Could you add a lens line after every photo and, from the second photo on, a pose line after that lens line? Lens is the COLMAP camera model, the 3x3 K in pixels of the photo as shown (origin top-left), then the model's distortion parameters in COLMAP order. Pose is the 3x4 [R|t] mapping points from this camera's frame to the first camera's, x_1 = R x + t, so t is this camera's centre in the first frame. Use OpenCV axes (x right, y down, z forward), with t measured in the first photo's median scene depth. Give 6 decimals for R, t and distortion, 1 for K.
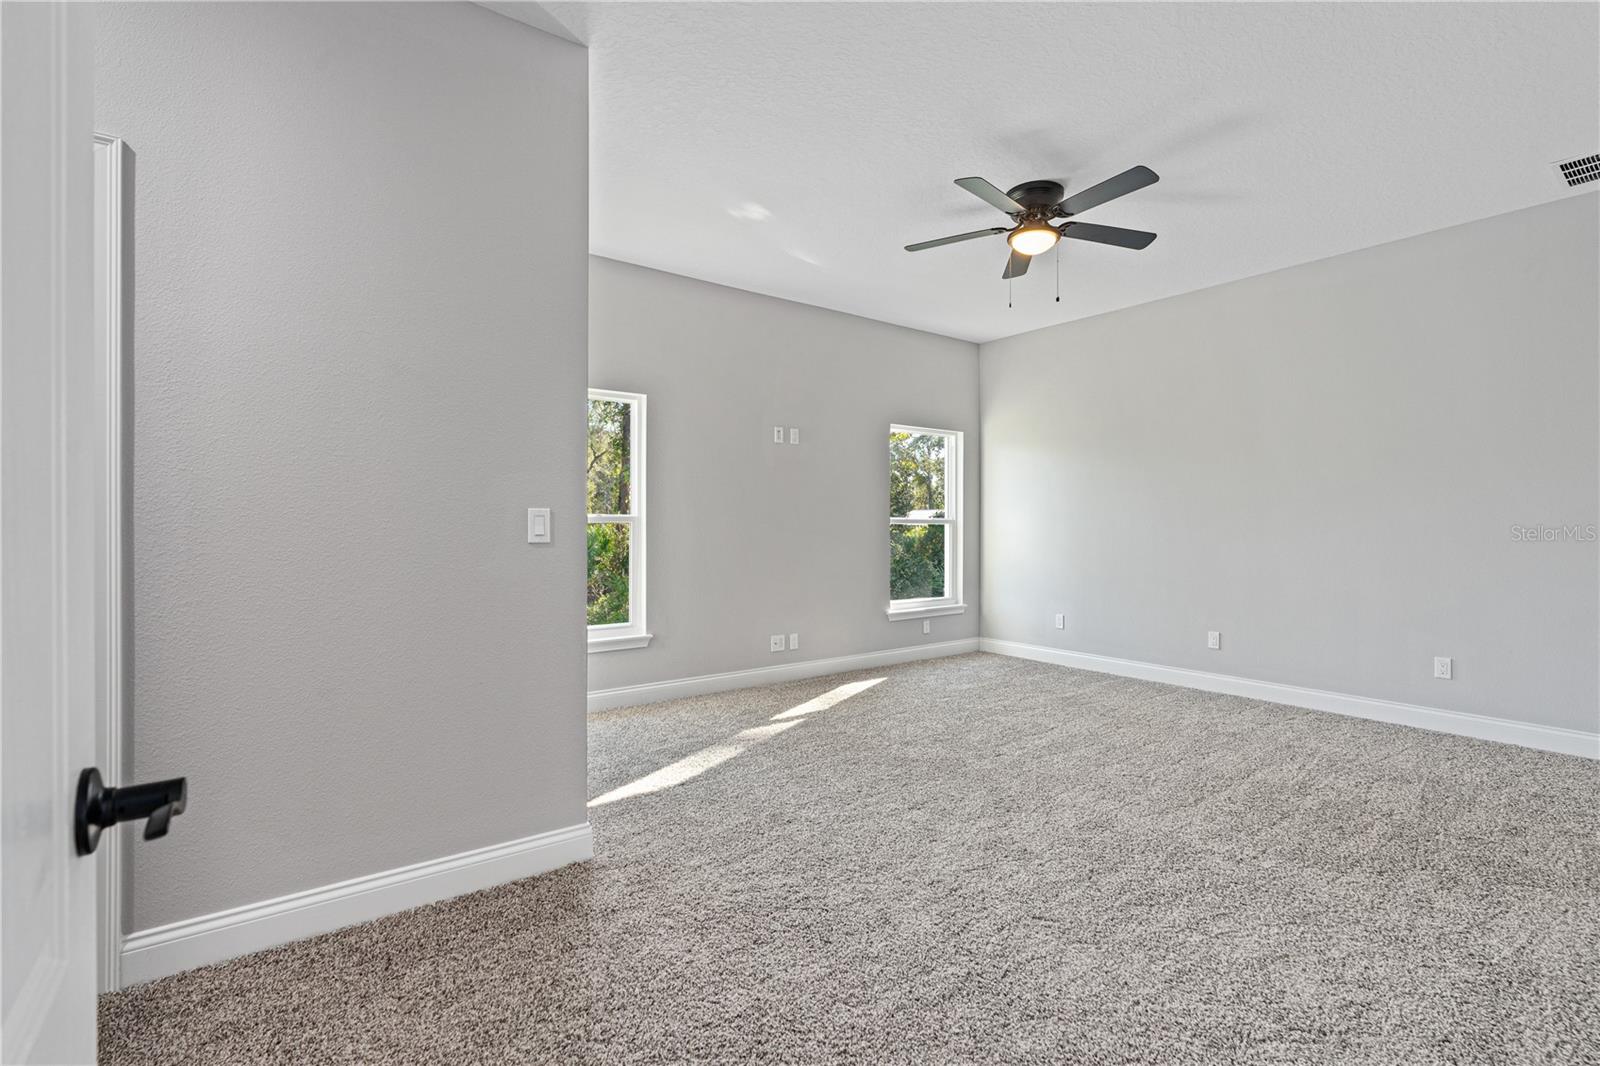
lens RADIAL K [[724.0, 0, 808.4], [0, 724.0, 523.3], [0, 0, 1]] dist [-0.010770, 0.000865]
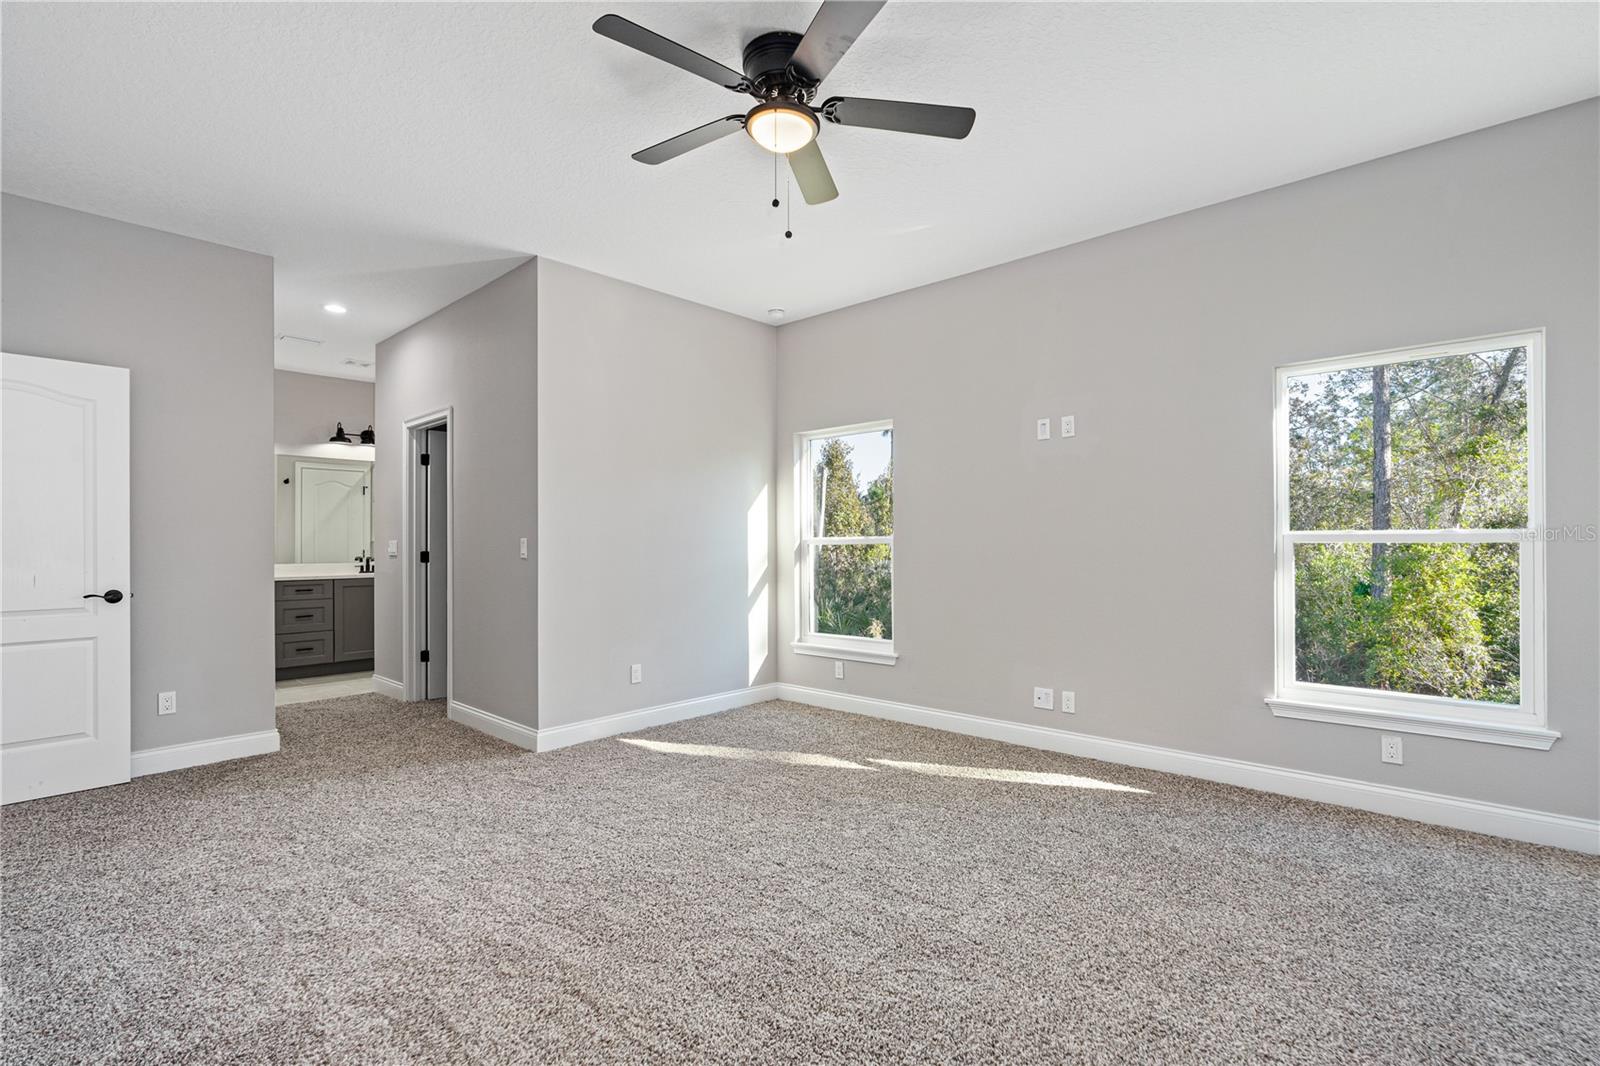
lens RADIAL K [[745.9, 0, 807.3], [0, 745.9, 540.9], [0, 0, 1]] dist [-0.016781, 0.000497]
pose [[0.186683, -0.001613, -0.982419, 0.690738], [0.010403, 0.999946, 0.000335, -0.005436], [0.982365, -0.010283, 0.186689, 0.602377]]
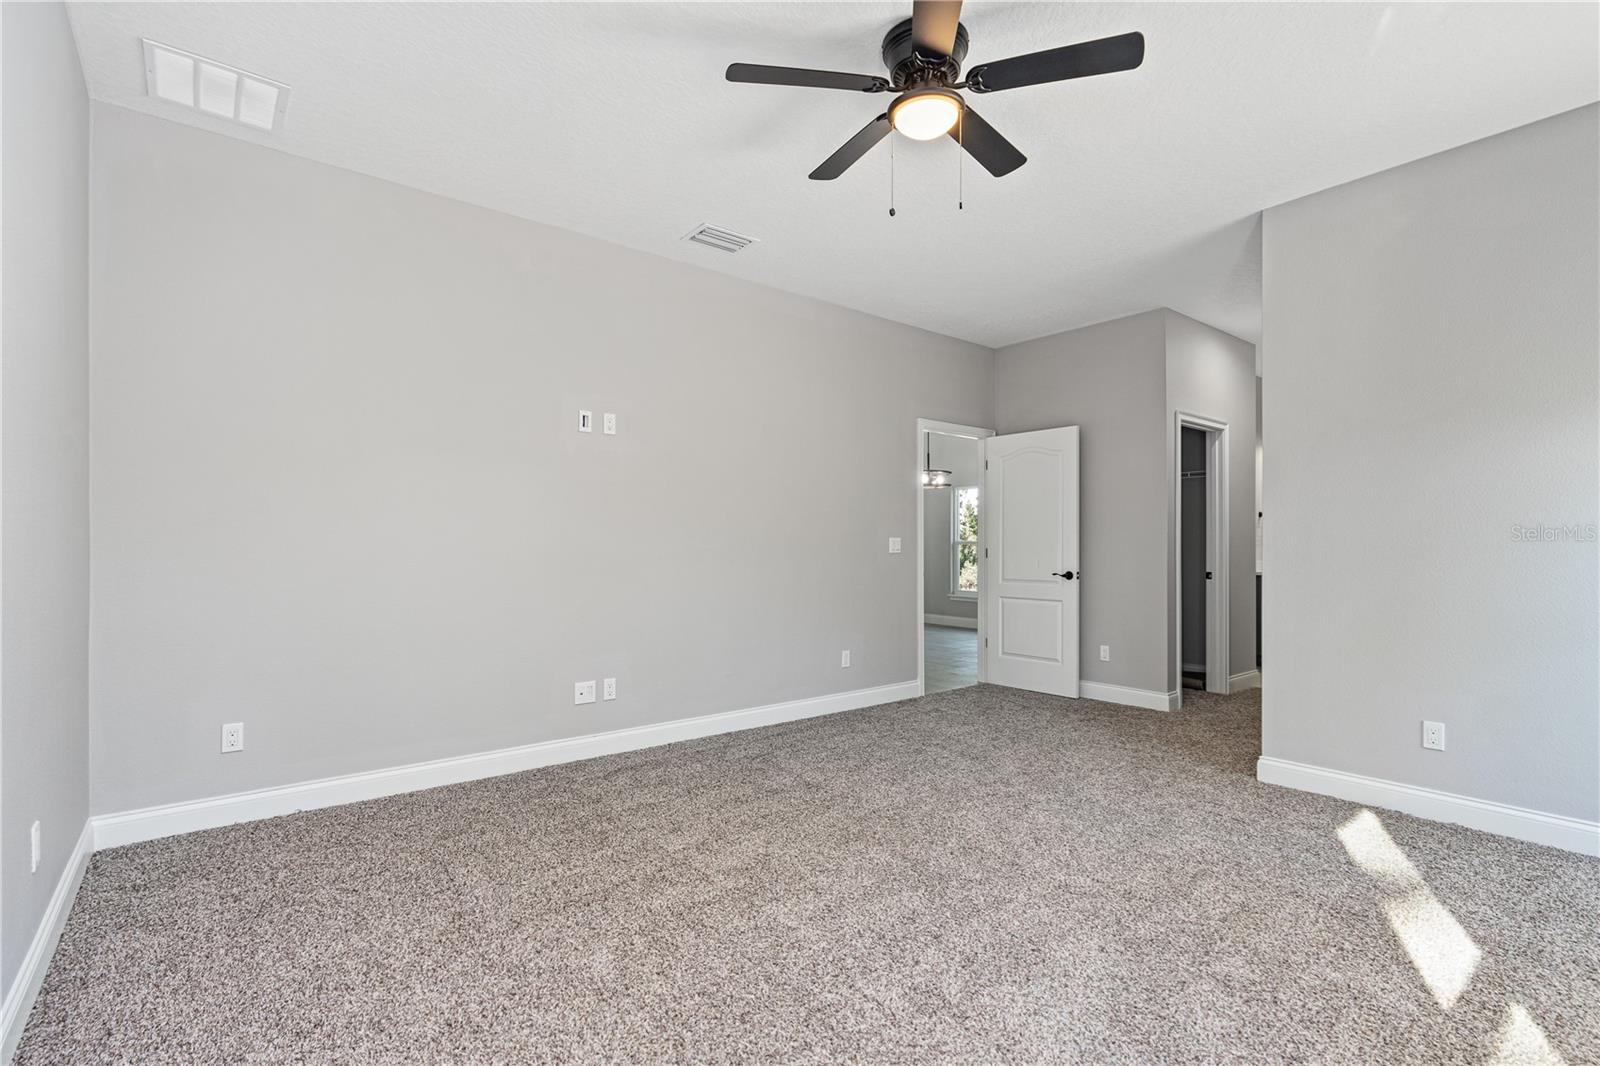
lens RADIAL K [[745.9, 0, 807.3], [0, 745.9, 540.9], [0, 0, 1]] dist [-0.016781, 0.000497]
pose [[-0.999735, -0.000328, -0.023003, 0.303911], [-0.000136, 0.999965, -0.008376, -0.000393], [0.023005, -0.008371, -0.999700, 1.139276]]
